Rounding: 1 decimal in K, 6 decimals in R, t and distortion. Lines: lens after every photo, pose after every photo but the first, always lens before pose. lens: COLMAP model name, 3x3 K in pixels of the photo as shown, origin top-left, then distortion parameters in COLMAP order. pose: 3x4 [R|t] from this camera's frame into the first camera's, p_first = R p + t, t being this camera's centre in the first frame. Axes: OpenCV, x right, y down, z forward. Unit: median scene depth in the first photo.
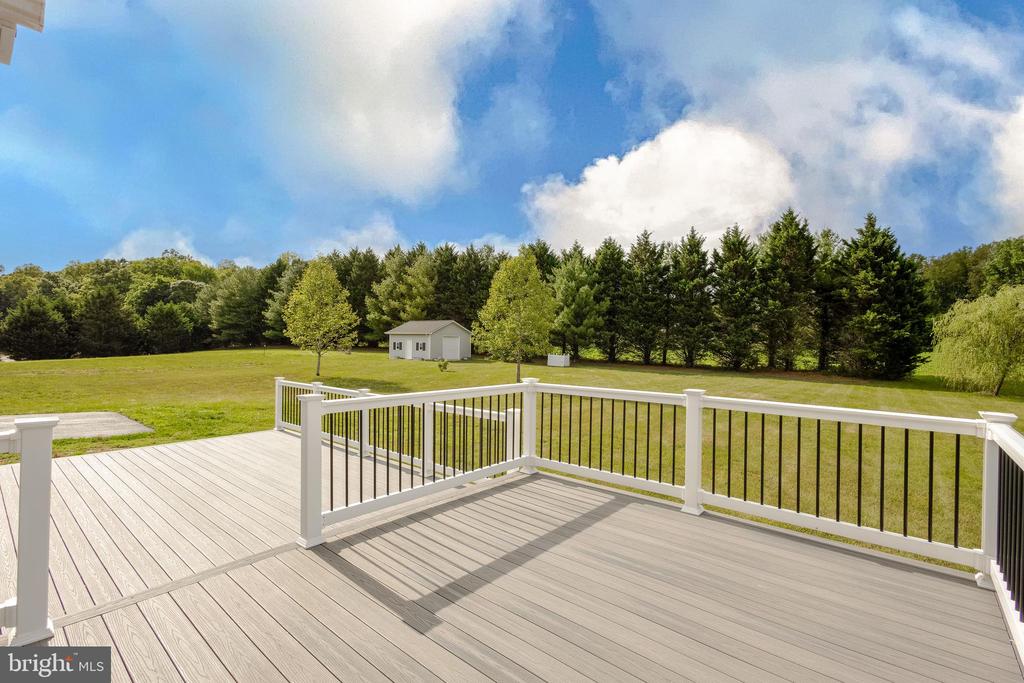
lens RADIAL K [[464.7, 0, 512.5], [0, 464.7, 346.4], [0, 0, 1]] dist [0.009909, -0.001040]
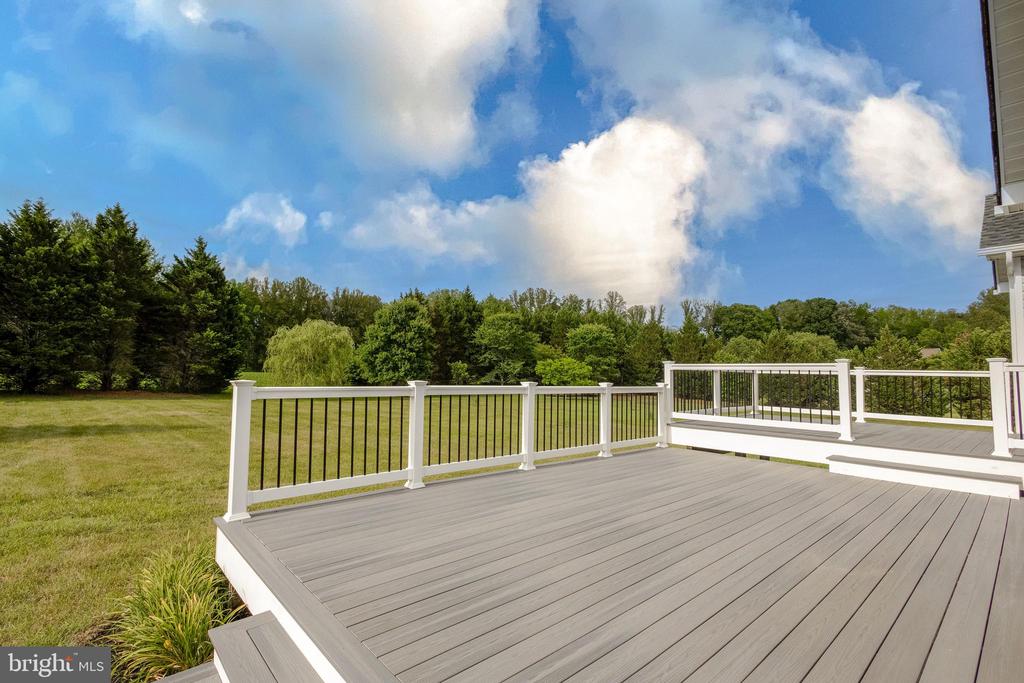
lens RADIAL K [[464.7, 0, 512.5], [0, 464.7, 346.4], [0, 0, 1]] dist [0.009909, -0.001040]
pose [[0.121189, 0.044553, 0.991629, -0.206758], [-0.000769, 0.998996, -0.044791, 0.010910], [-0.992629, 0.004666, 0.121102, 0.177630]]
